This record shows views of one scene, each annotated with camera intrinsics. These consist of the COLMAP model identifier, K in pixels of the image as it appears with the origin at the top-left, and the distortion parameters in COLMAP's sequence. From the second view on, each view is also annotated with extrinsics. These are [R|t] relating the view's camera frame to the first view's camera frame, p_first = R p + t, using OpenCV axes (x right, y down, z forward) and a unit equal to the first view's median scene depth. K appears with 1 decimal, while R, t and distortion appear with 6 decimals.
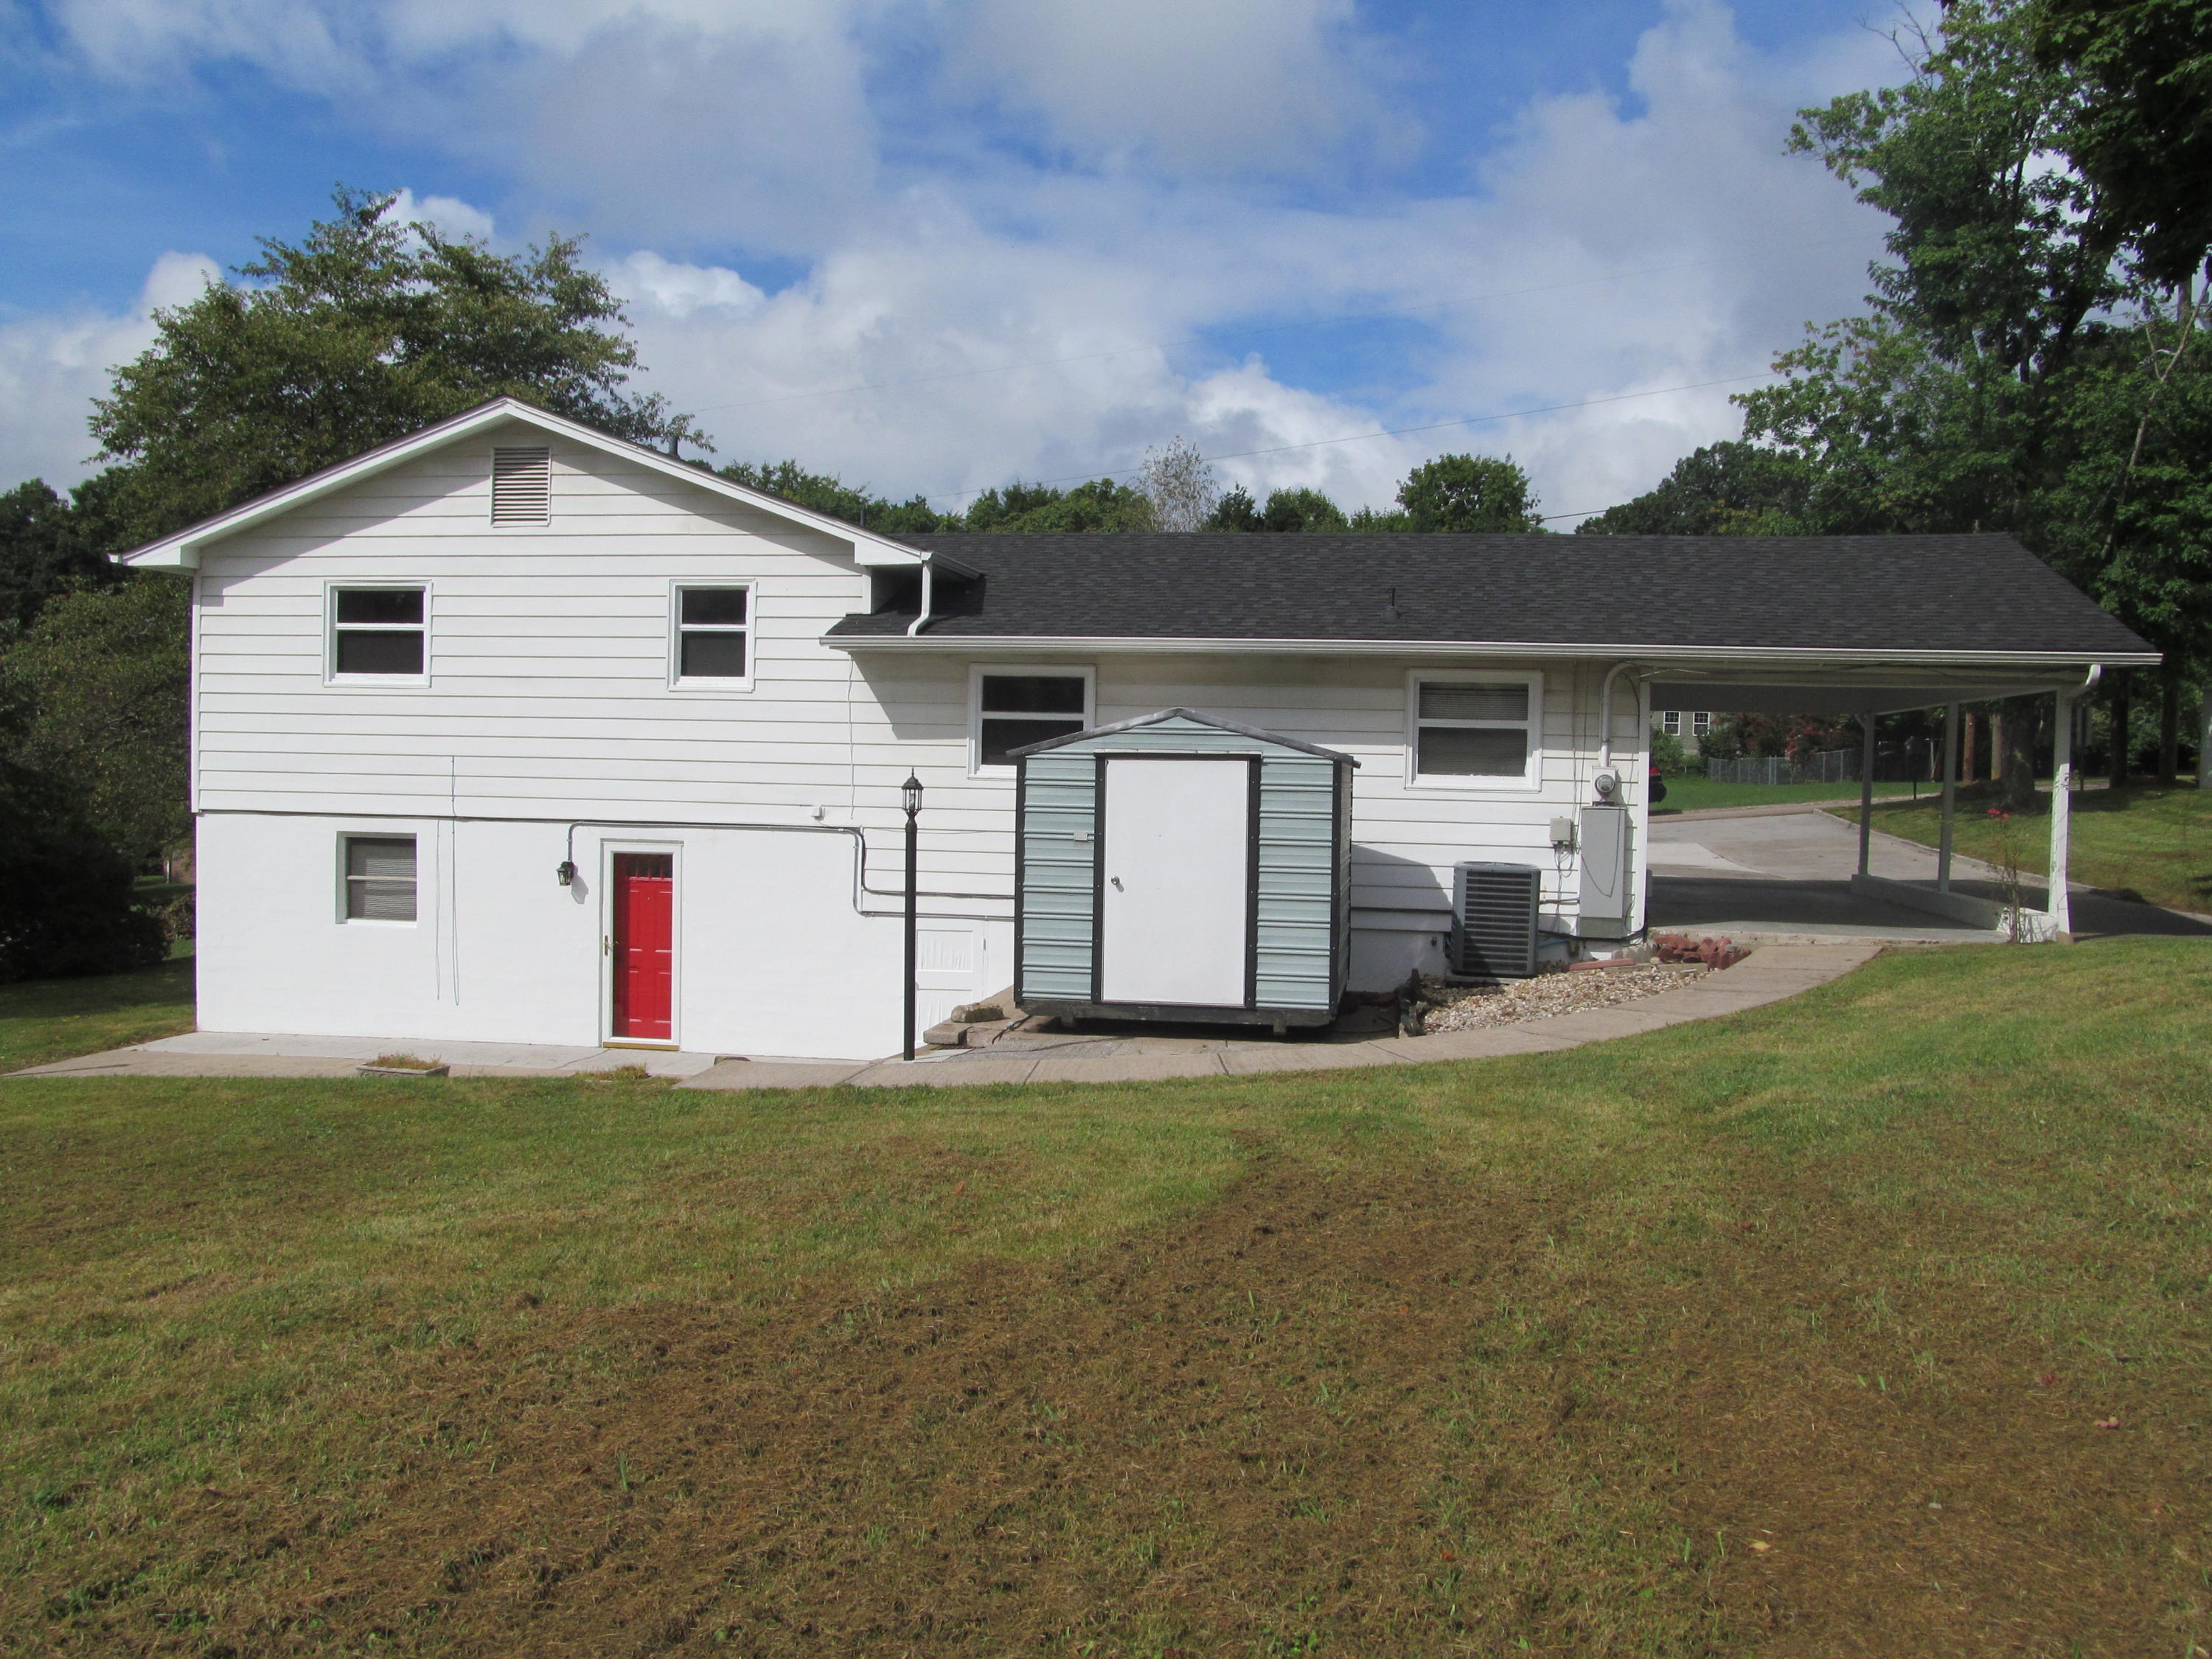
lens RADIAL K [[1865.4, 0, 1110.7], [0, 1865.4, 839.8], [0, 0, 1]] dist [-0.065527, 0.032685]
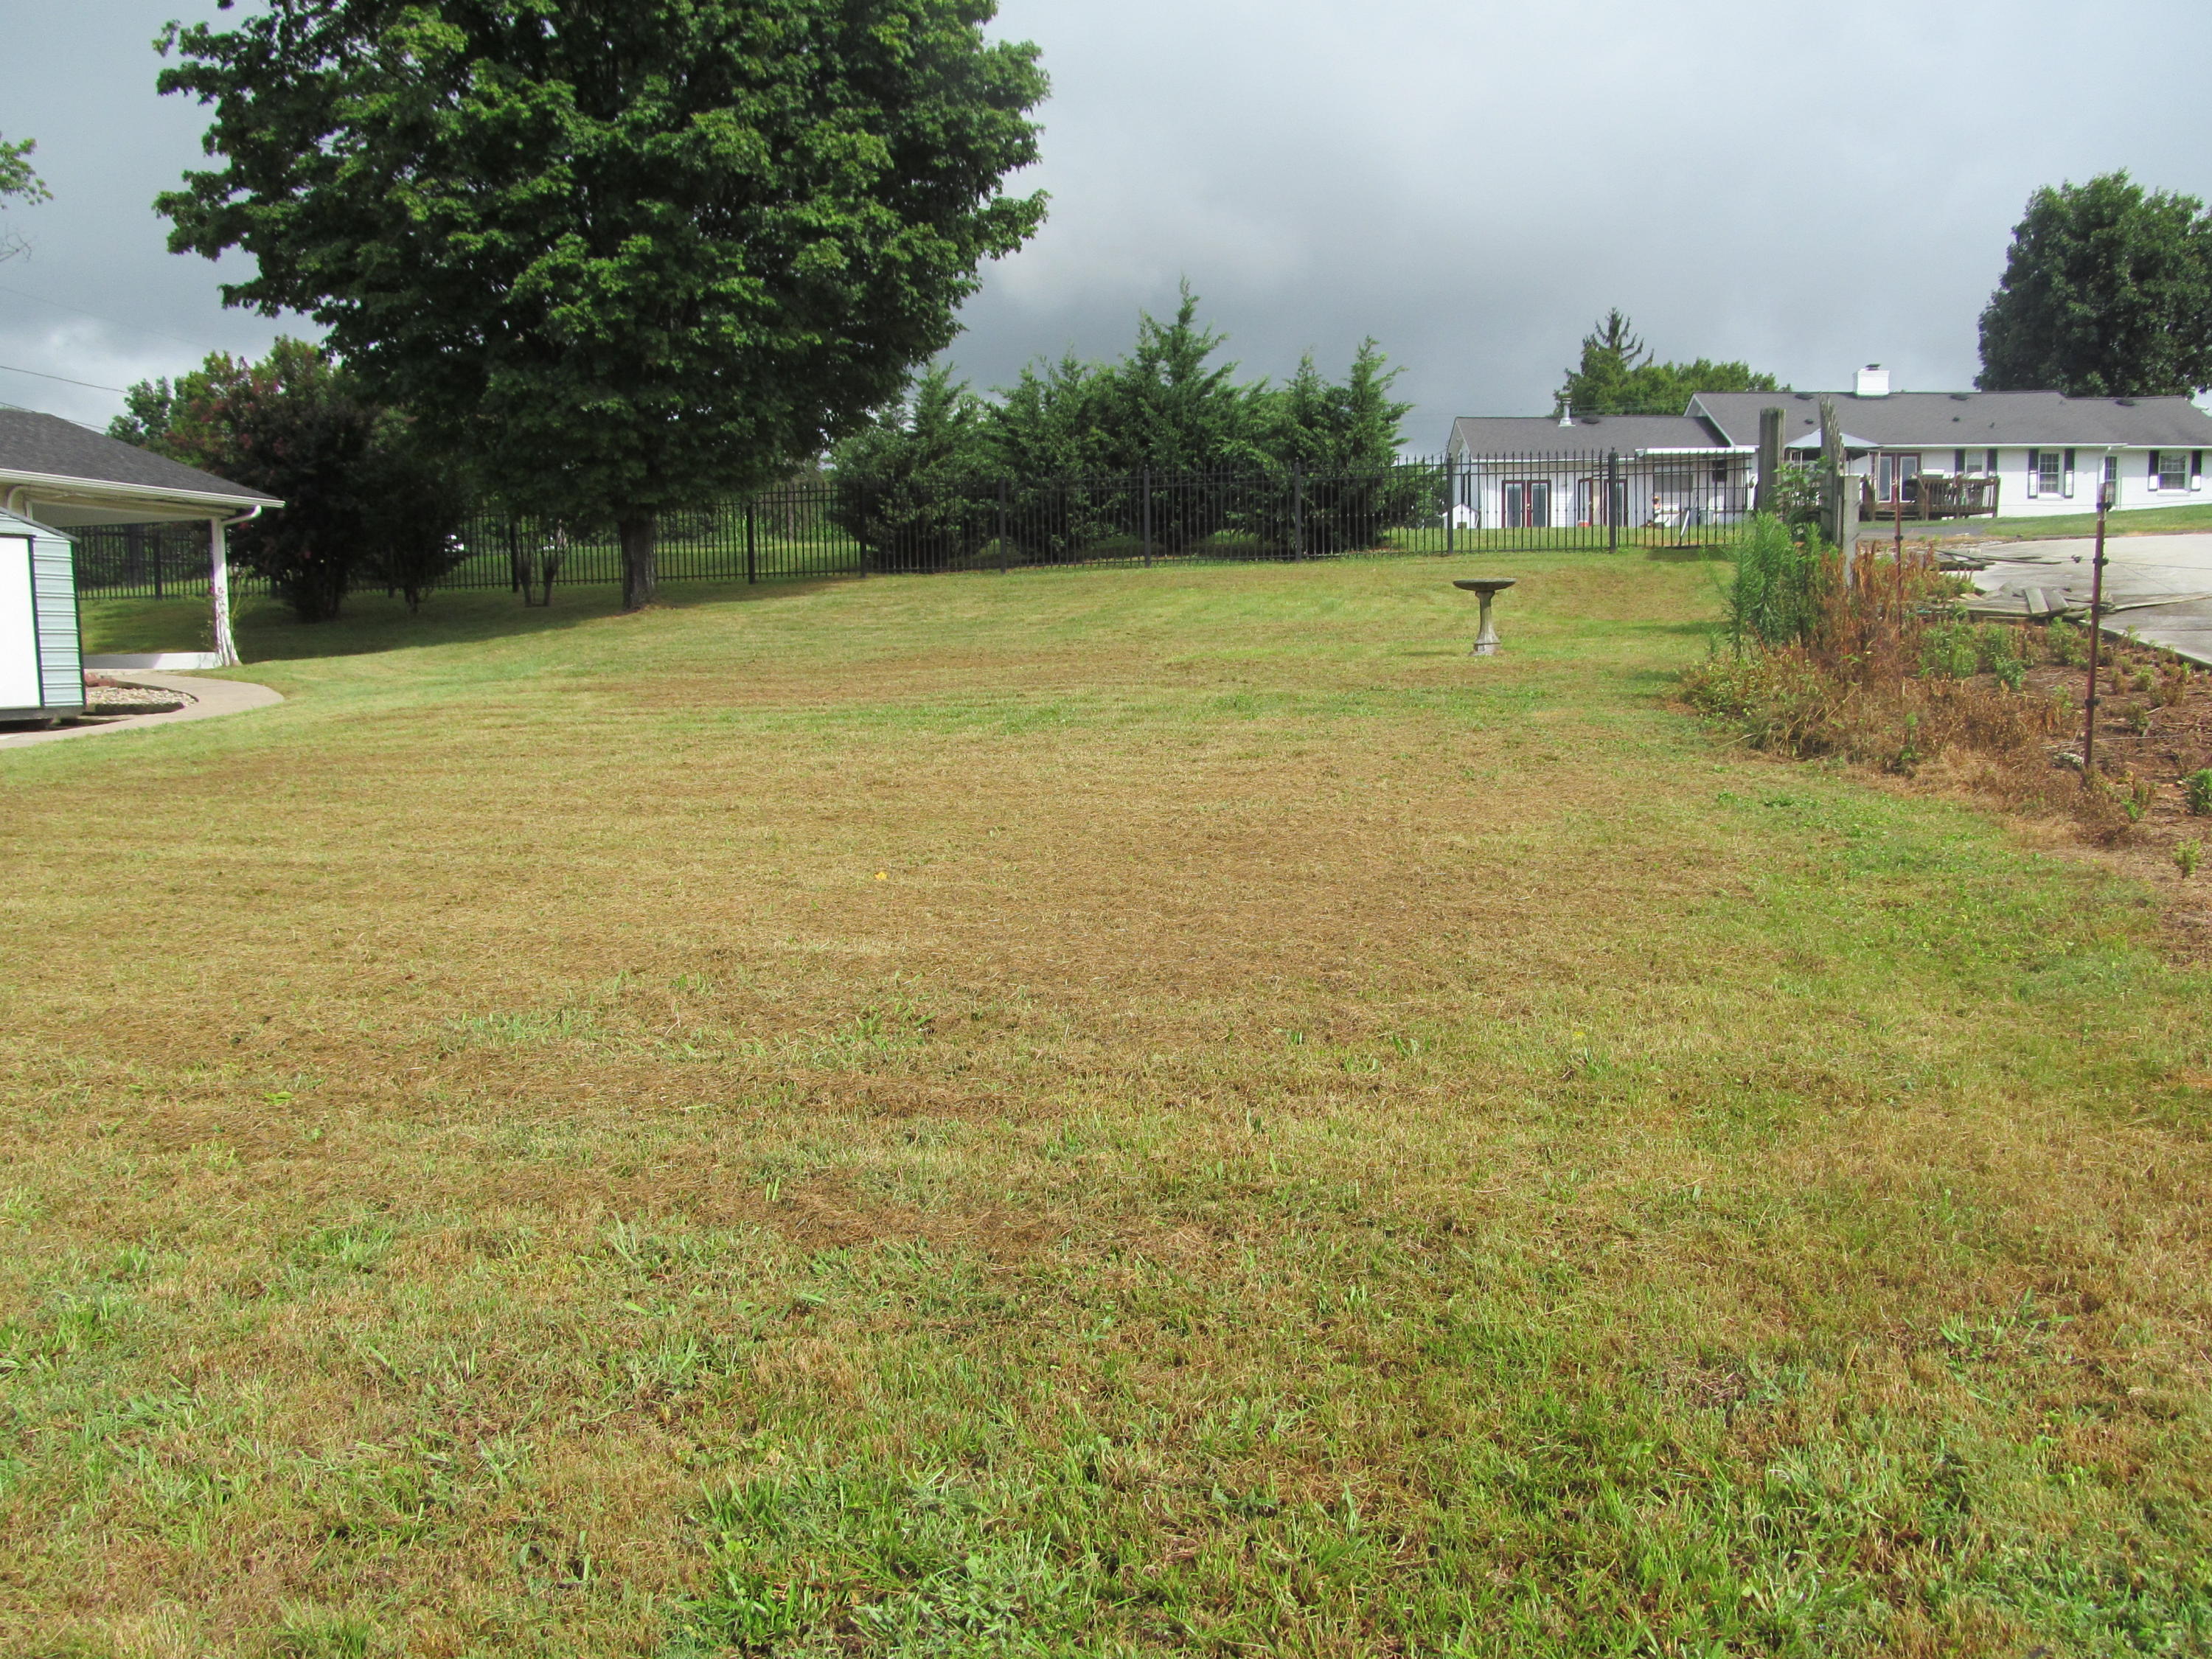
lens RADIAL K [[1865.4, 0, 1110.7], [0, 1865.4, 839.8], [0, 0, 1]] dist [-0.065527, 0.032685]
pose [[0.086330, -0.117684, 0.989291, -1.002762], [0.053659, 0.992107, 0.113337, 0.058108], [-0.994820, 0.043300, 0.091964, 0.022123]]
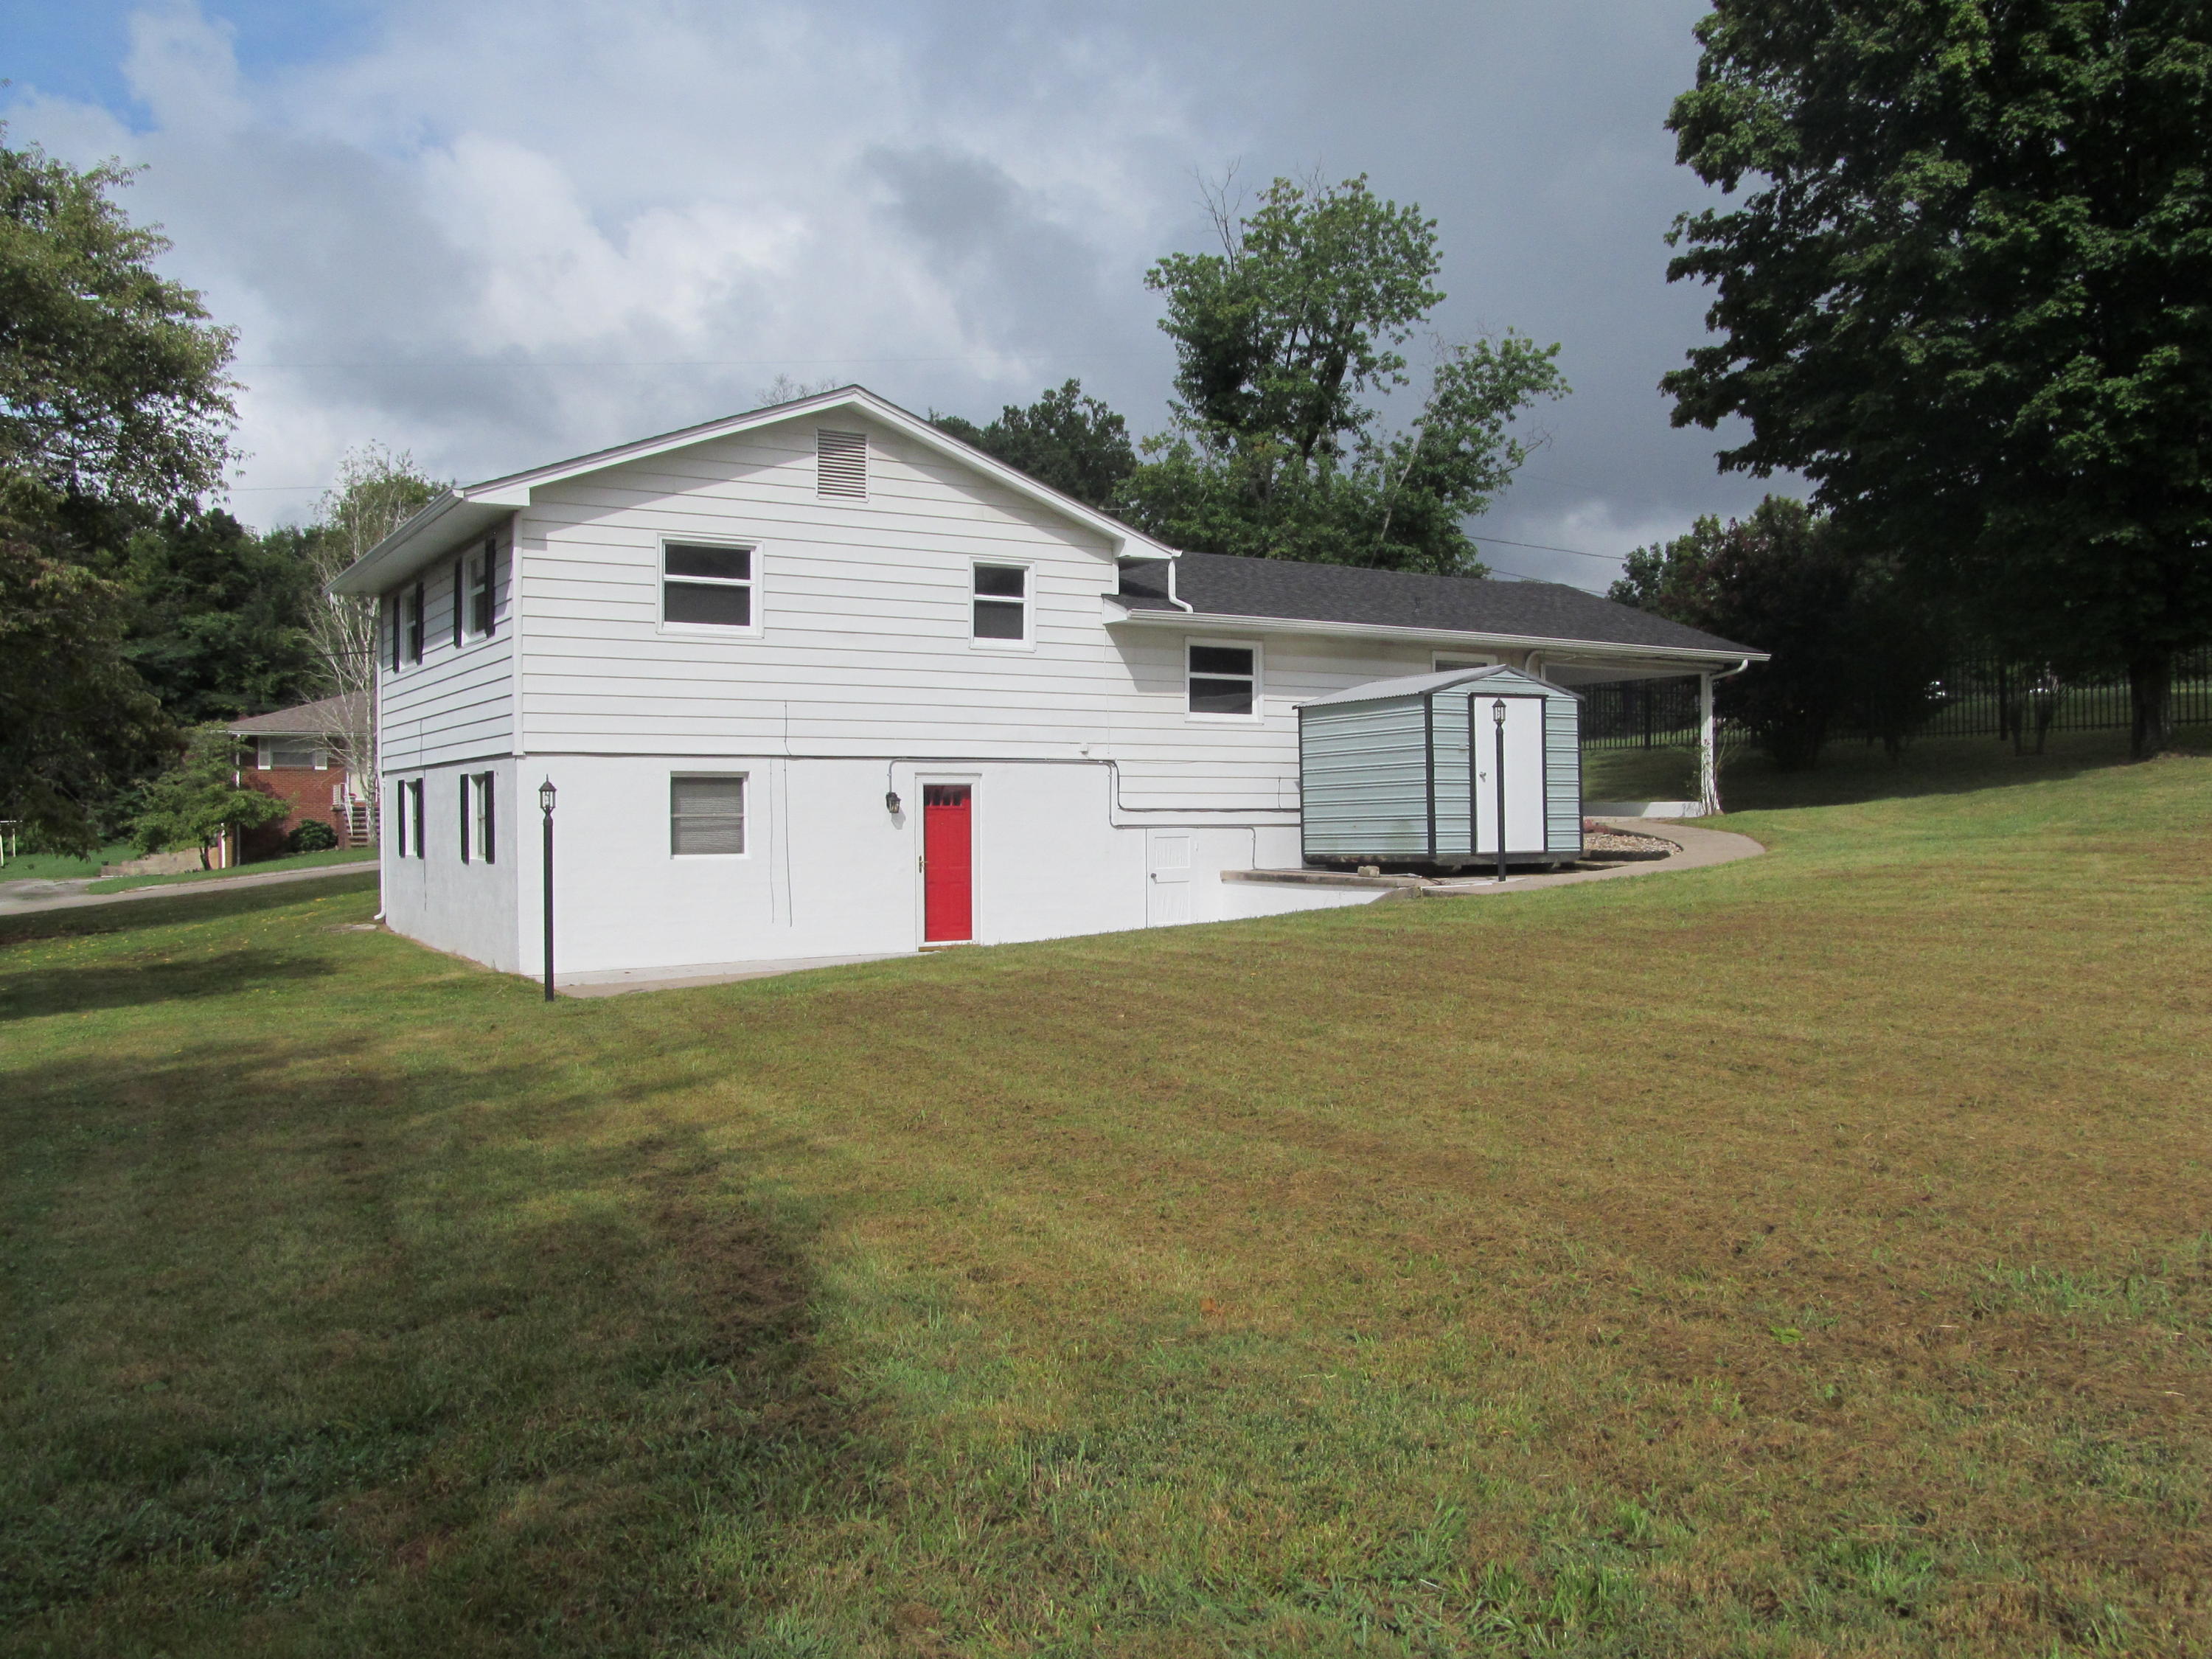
lens RADIAL K [[1865.4, 0, 1110.7], [0, 1865.4, 839.8], [0, 0, 1]] dist [-0.065527, 0.032685]
pose [[0.745344, -0.031696, 0.665927, -0.979368], [0.046460, 0.998910, -0.004455, 0.053154], [-0.665060, 0.034260, 0.746004, 0.042765]]
